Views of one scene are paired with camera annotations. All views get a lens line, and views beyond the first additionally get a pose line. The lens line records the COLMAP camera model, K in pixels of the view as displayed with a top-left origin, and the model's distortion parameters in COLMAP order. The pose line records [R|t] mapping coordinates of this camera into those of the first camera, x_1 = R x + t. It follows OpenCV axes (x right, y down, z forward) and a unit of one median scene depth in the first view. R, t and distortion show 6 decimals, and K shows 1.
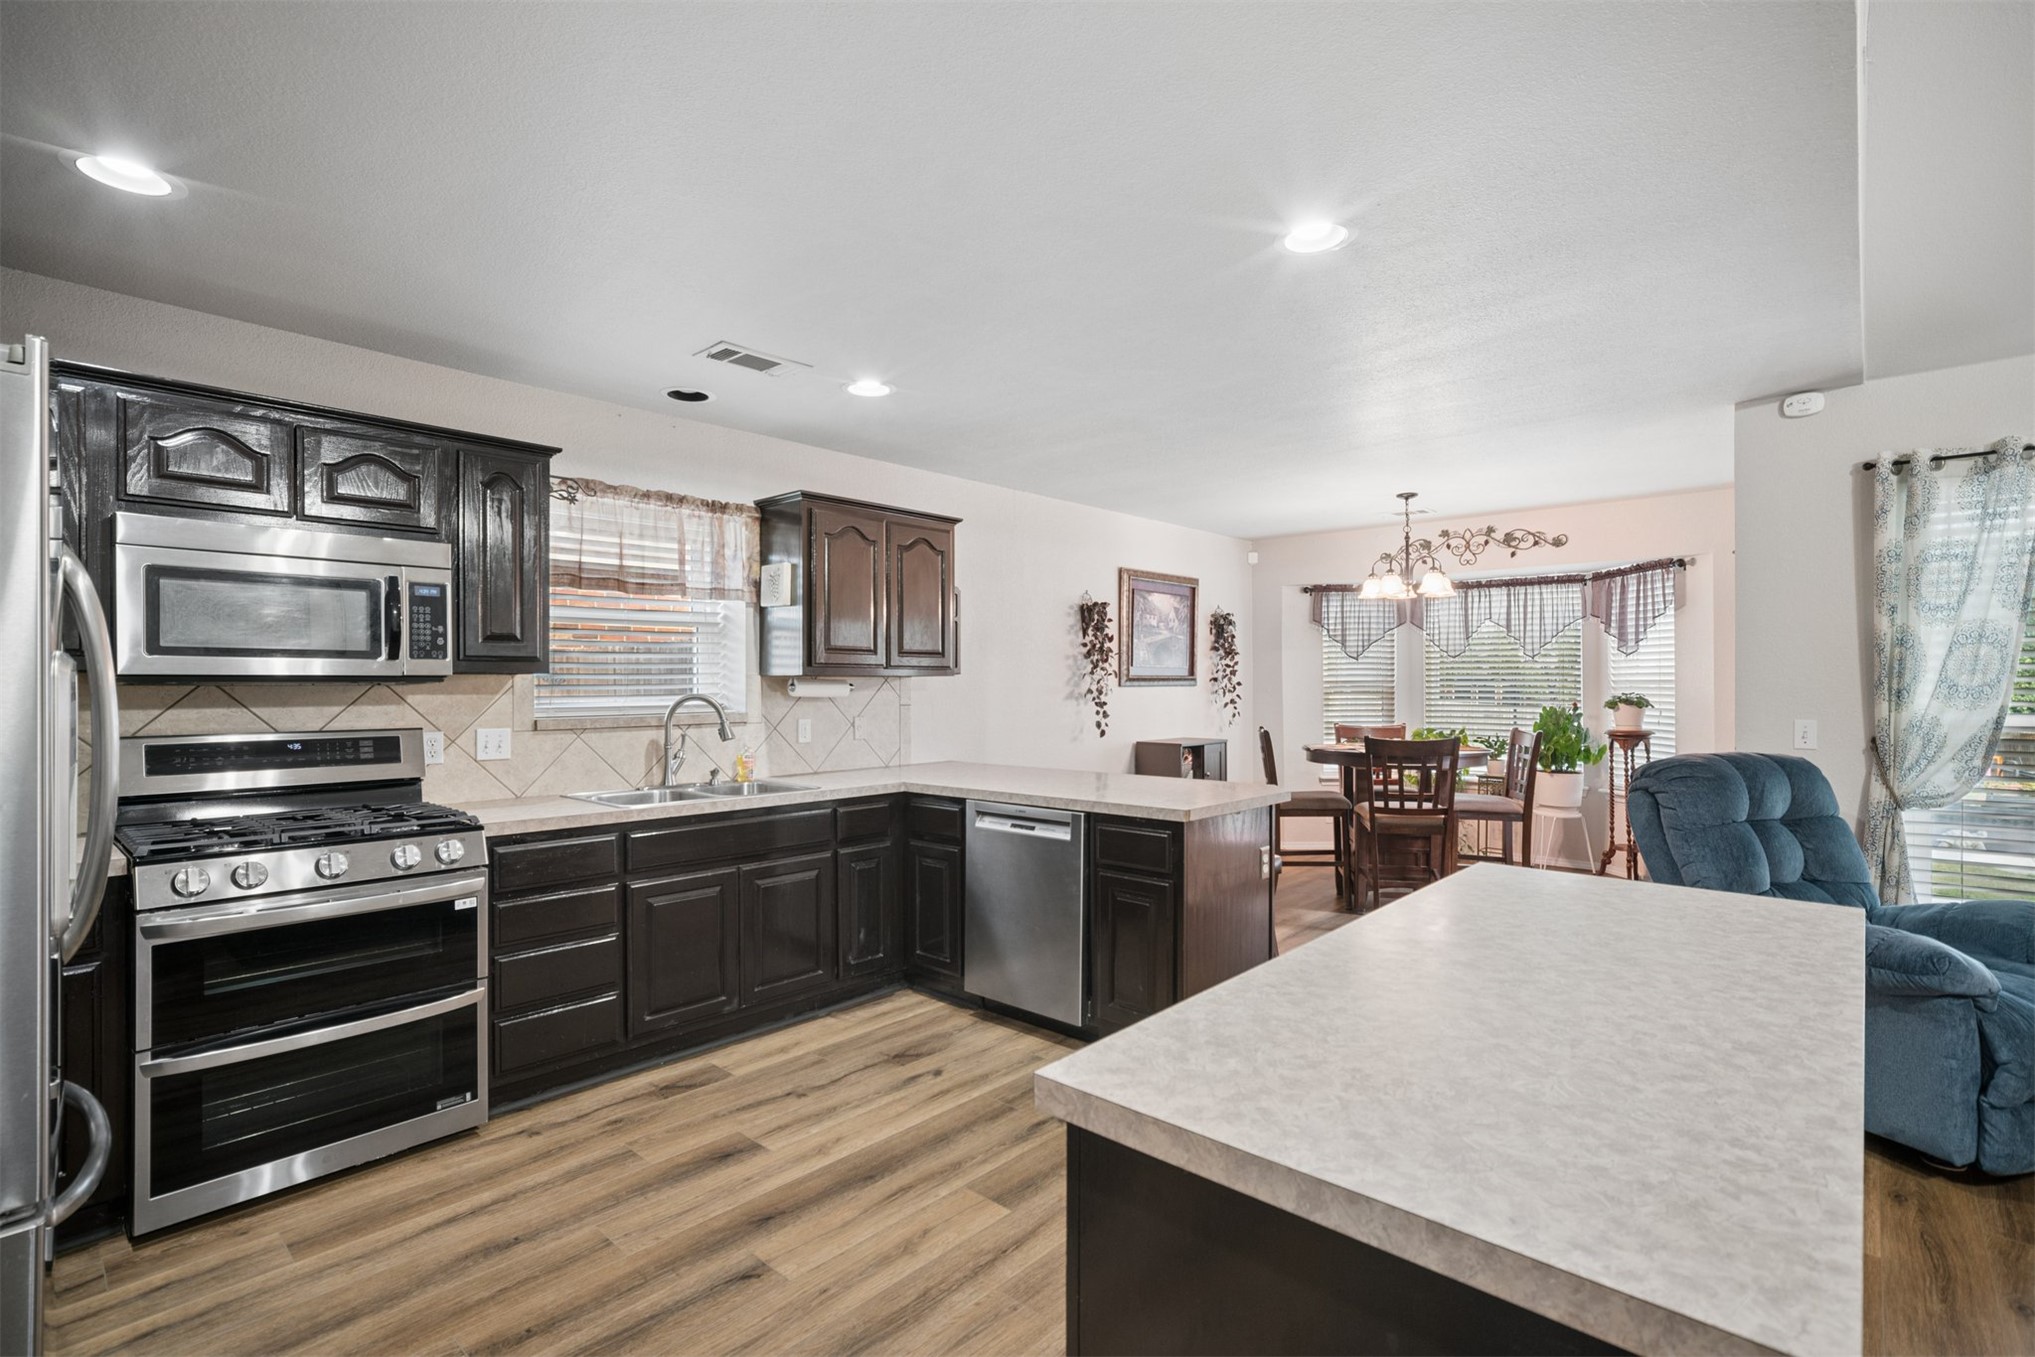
lens RADIAL K [[946.4, 0, 1012.7], [0, 946.4, 681.1], [0, 0, 1]] dist [-0.011444, 0.012195]
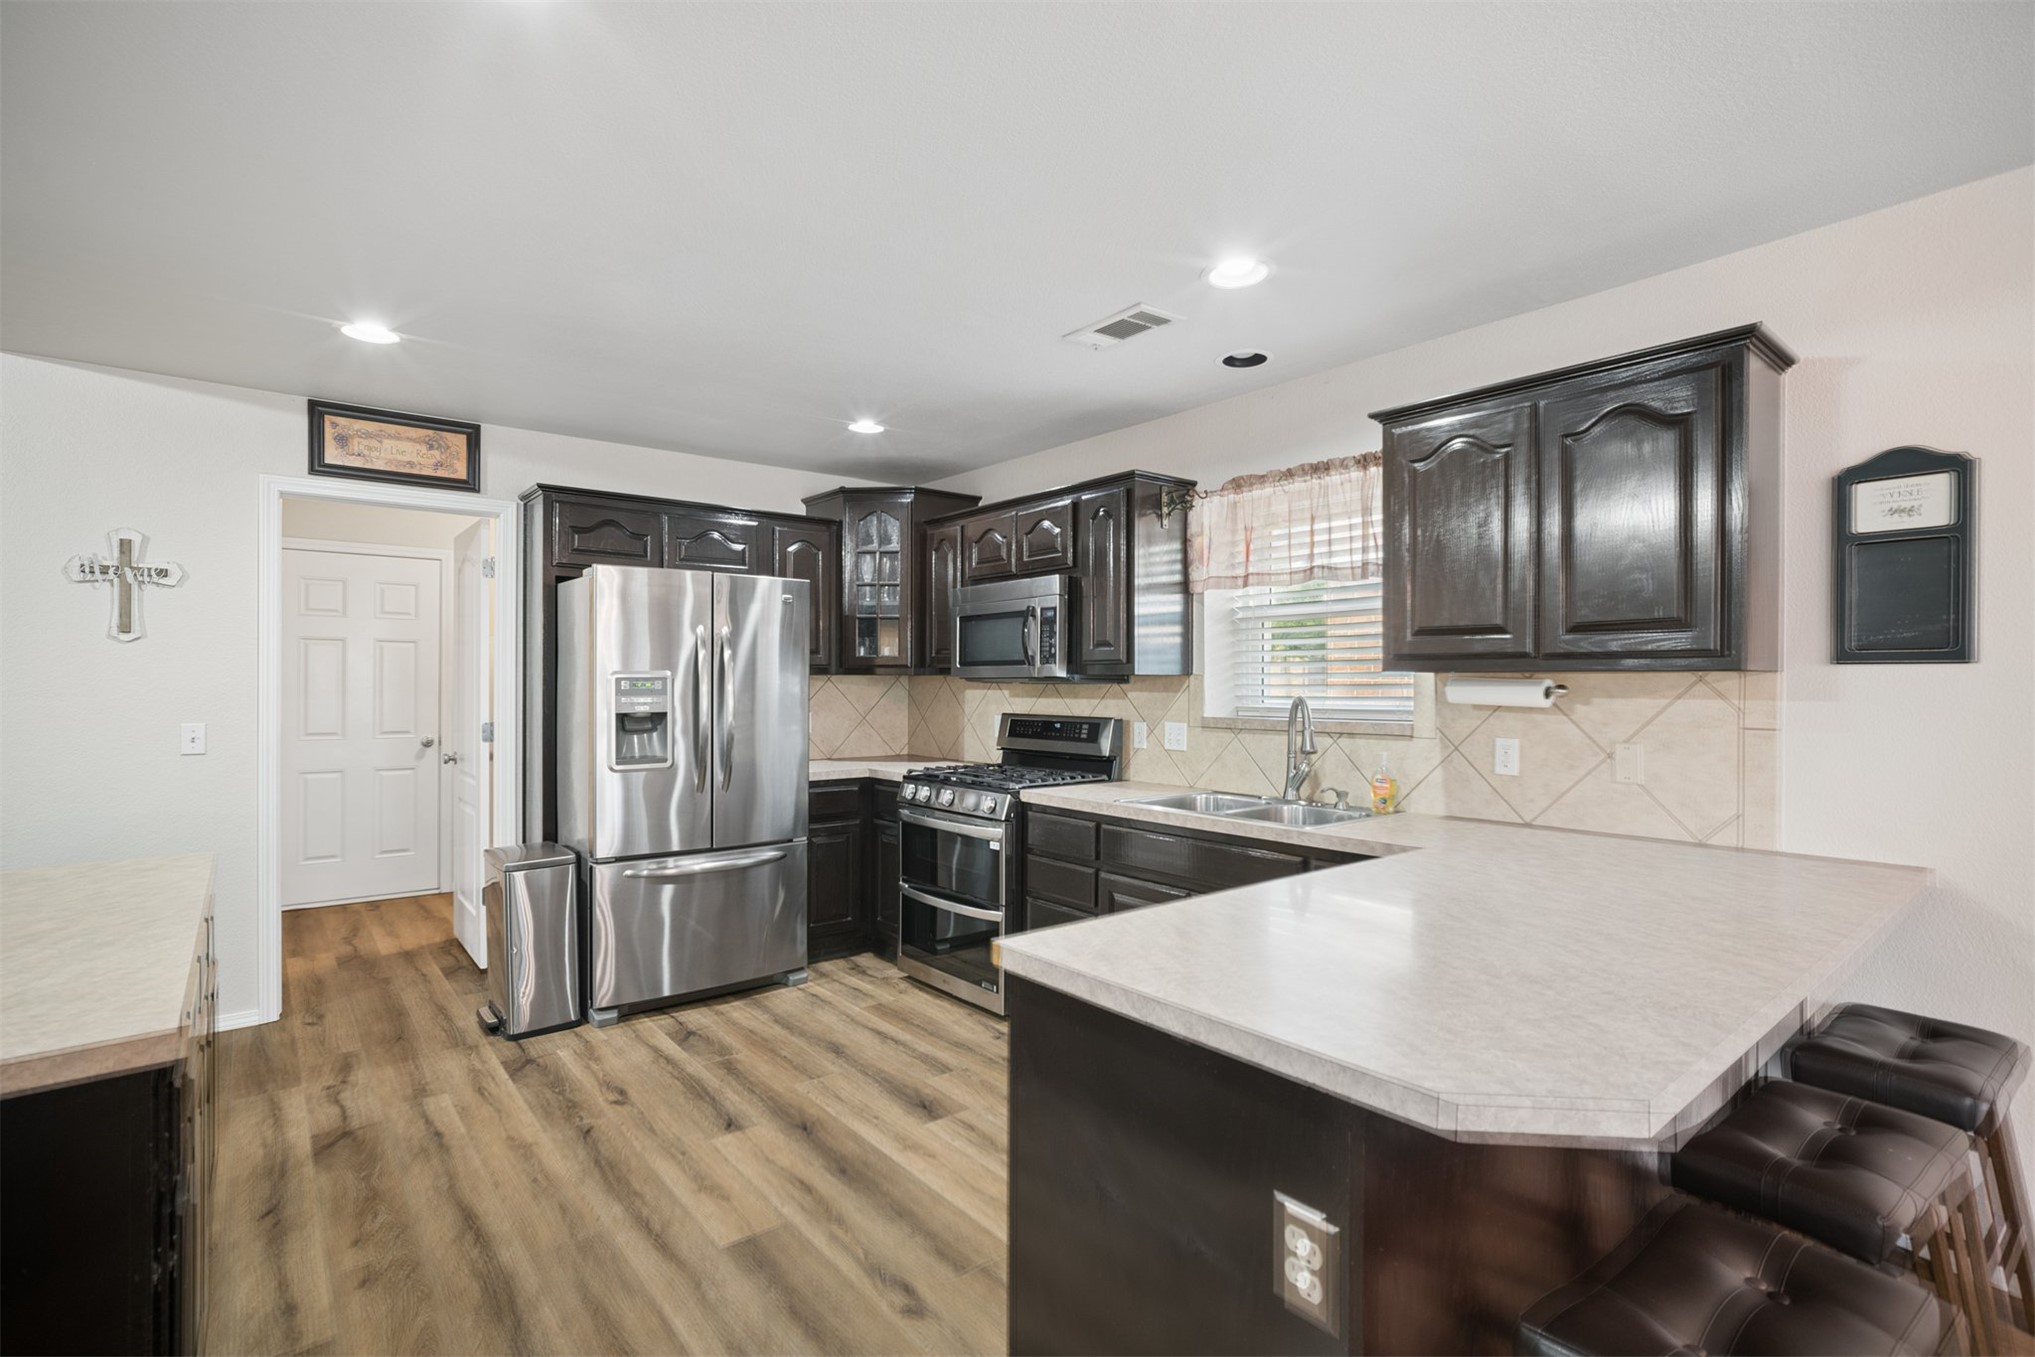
lens RADIAL K [[946.4, 0, 1023.0], [0, 946.4, 682.2], [0, 0, 1]] dist [-0.011444, 0.012195]
pose [[-0.134990, 0.000089, -0.990847, 0.576156], [0.000197, 1.000000, 0.000063, 0.001335], [0.990847, -0.000187, -0.134990, 0.928178]]
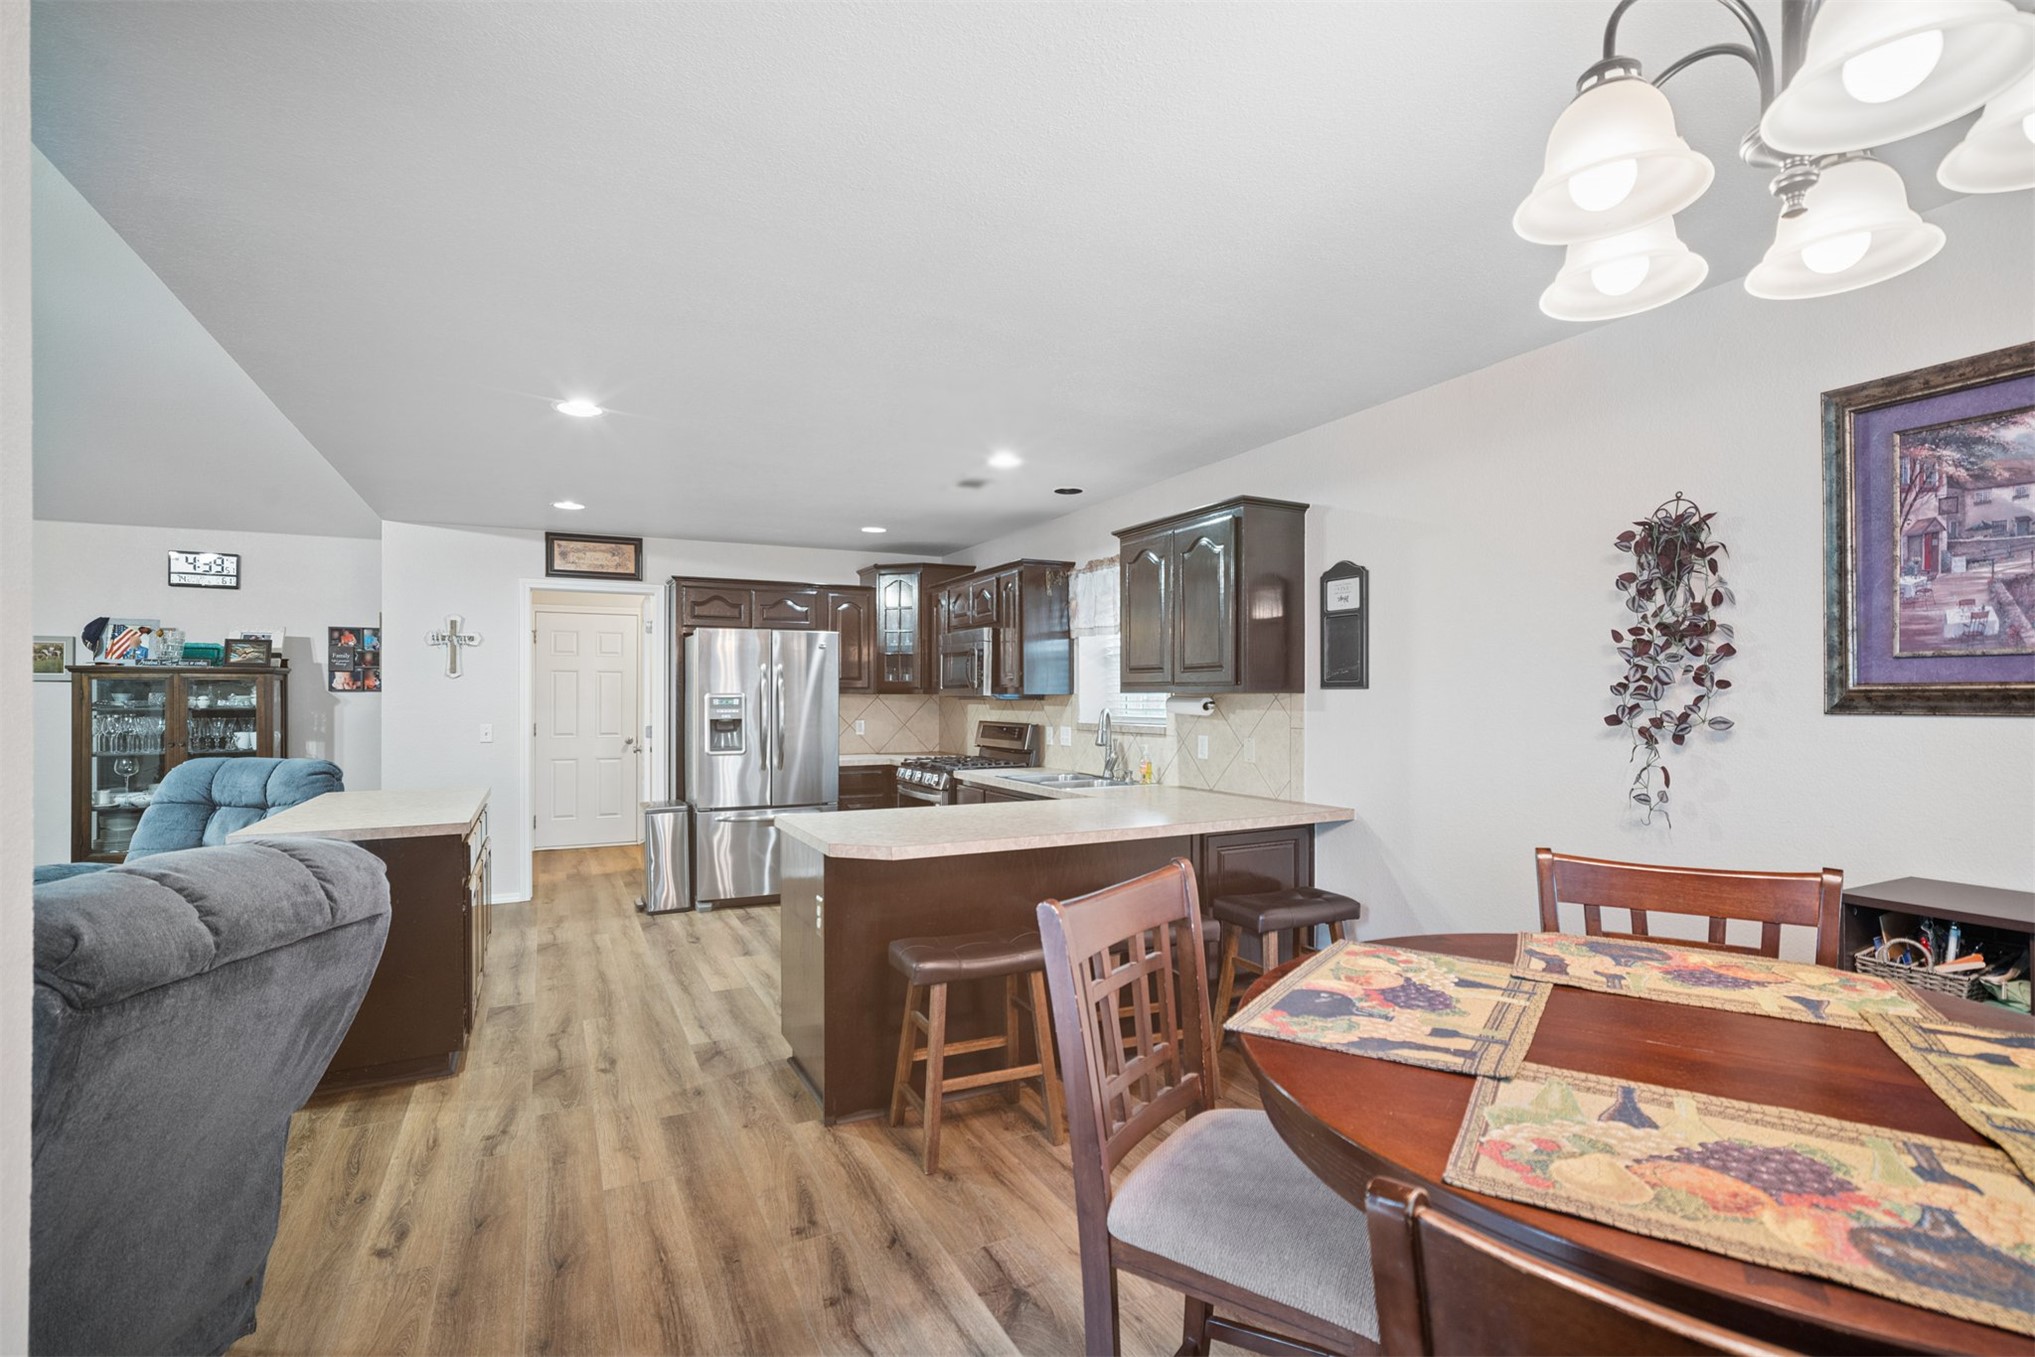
lens RADIAL K [[946.4, 0, 1039.5], [0, 946.4, 695.3], [0, 0, 1]] dist [-0.011444, 0.012195]
pose [[-0.335396, -0.000494, -0.942077, 0.980610], [0.003112, 0.999994, -0.001632, -0.002838], [0.942072, -0.003479, -0.335392, 1.441465]]
